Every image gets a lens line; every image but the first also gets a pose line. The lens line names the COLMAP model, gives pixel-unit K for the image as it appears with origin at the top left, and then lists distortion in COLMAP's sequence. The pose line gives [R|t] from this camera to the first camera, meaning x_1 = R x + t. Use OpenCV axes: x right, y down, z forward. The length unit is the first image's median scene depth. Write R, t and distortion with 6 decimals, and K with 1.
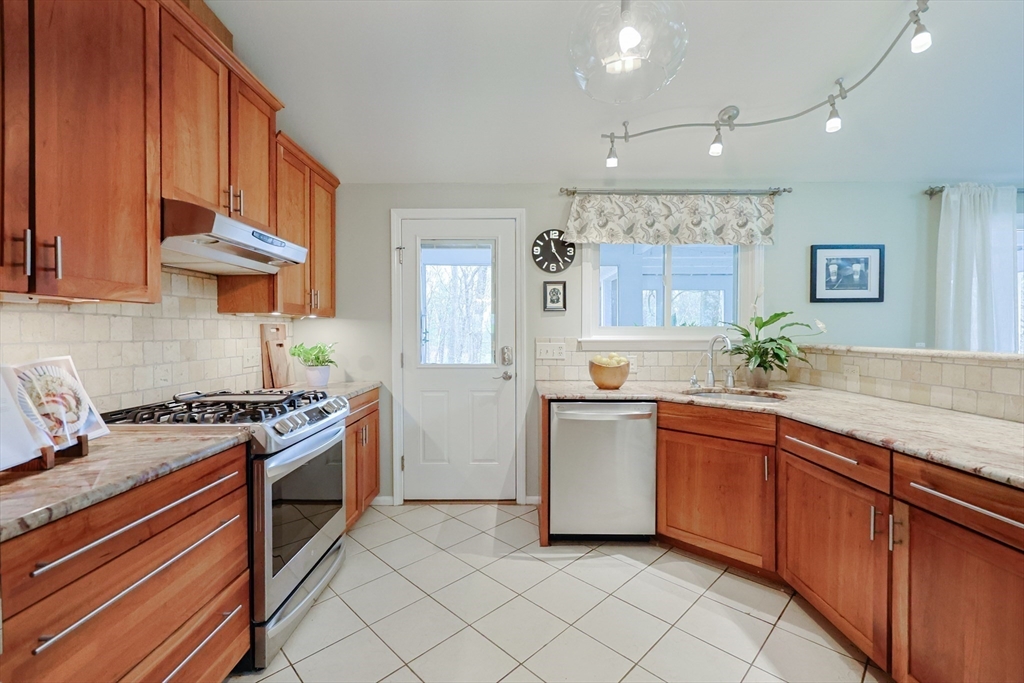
lens RADIAL K [[439.1, 0, 513.8], [0, 439.1, 341.1], [0, 0, 1]] dist [0.001356, -0.000626]
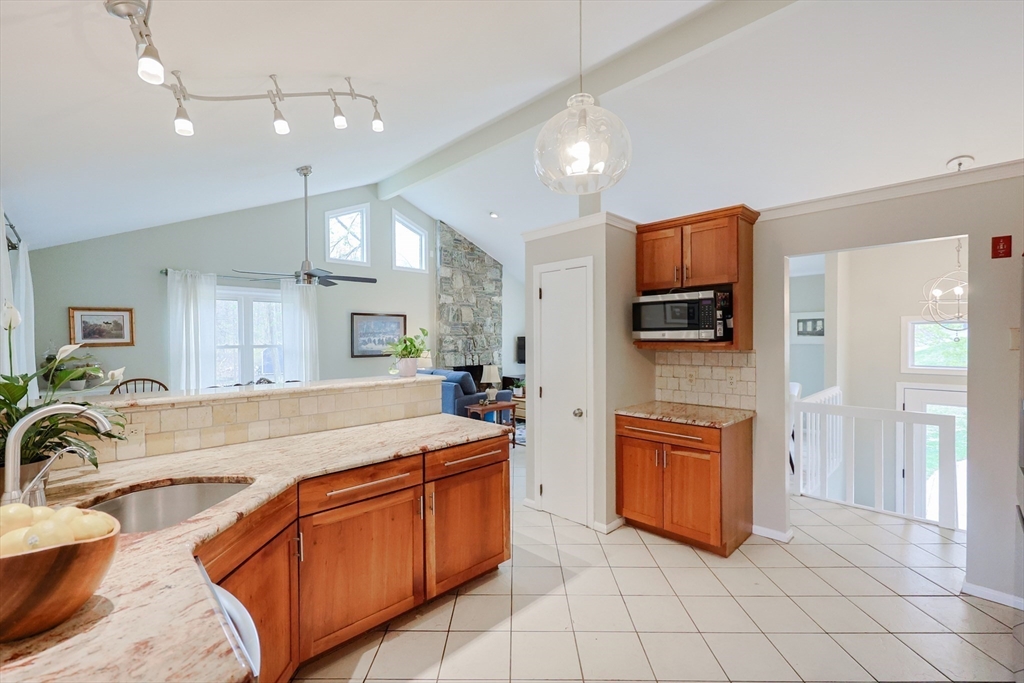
lens RADIAL K [[439.1, 0, 511.1], [0, 439.1, 341.5], [0, 0, 1]] dist [0.001356, -0.000626]
pose [[-0.694455, -0.000491, 0.719536, -0.209375], [0.021559, 0.999537, 0.021490, -0.077196], [-0.719213, 0.030437, -0.694123, 0.866472]]
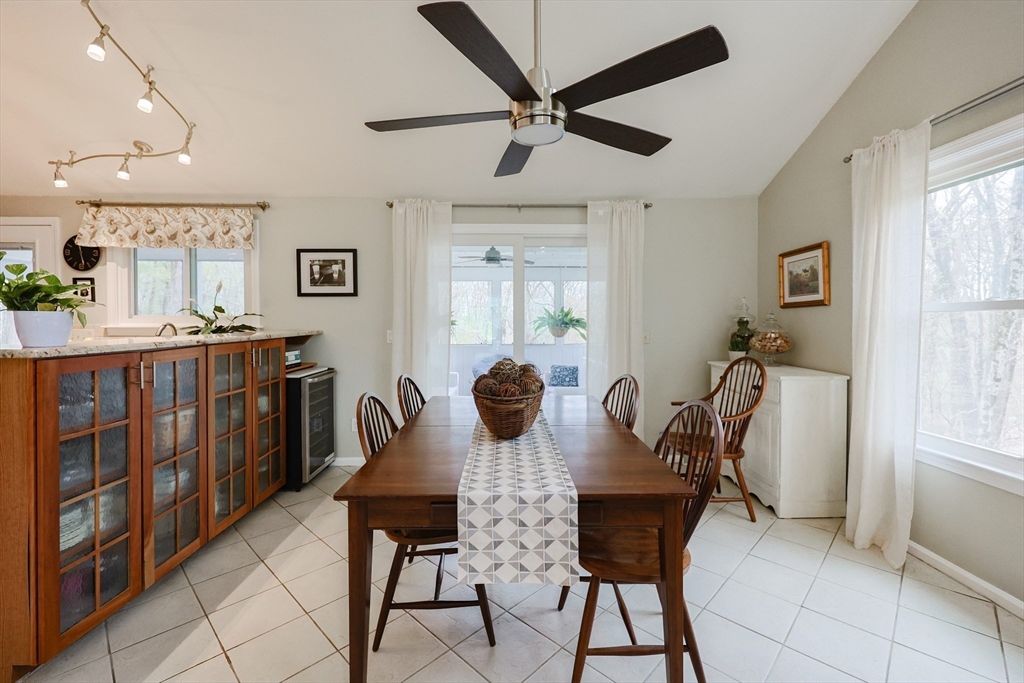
lens RADIAL K [[439.1, 0, 510.8], [0, 439.1, 325.9], [0, 0, 1]] dist [0.001356, -0.000626]
pose [[0.999980, 0.004556, 0.004325, 1.260694], [-0.004532, 0.999974, -0.005539, -0.003353], [-0.004350, 0.005520, 0.999975, -0.206852]]
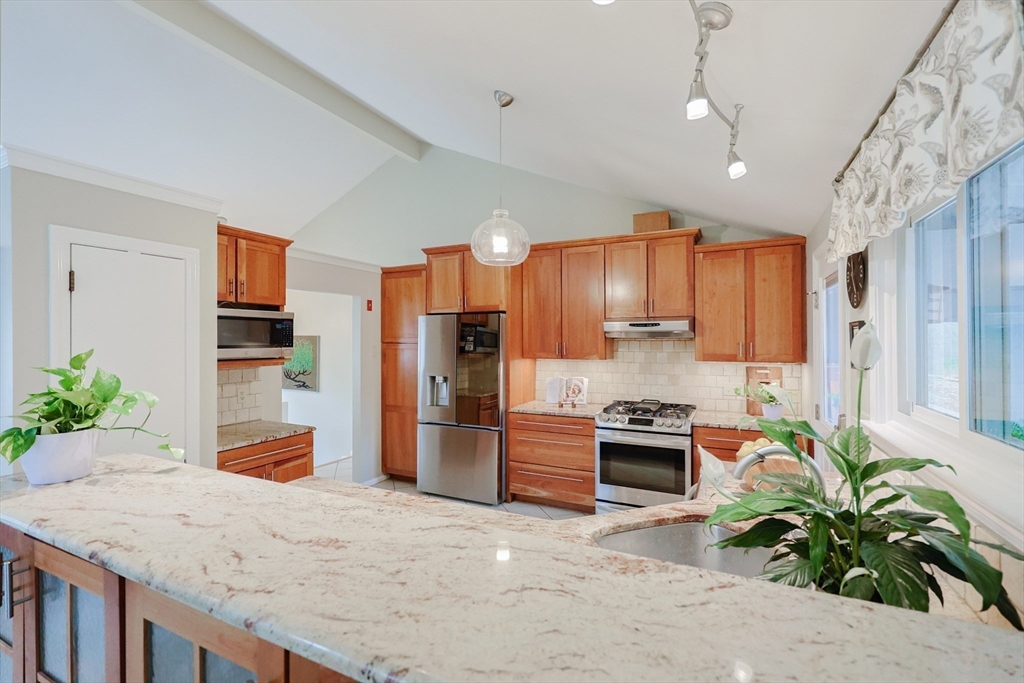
lens RADIAL K [[439.1, 0, 514.2], [0, 439.1, 333.7], [0, 0, 1]] dist [0.001356, -0.000626]
pose [[-0.447665, -0.010974, -0.894134, 0.871808], [-0.016140, 0.999861, -0.004191, -0.109957], [0.894056, 0.012555, -0.447780, 0.850169]]
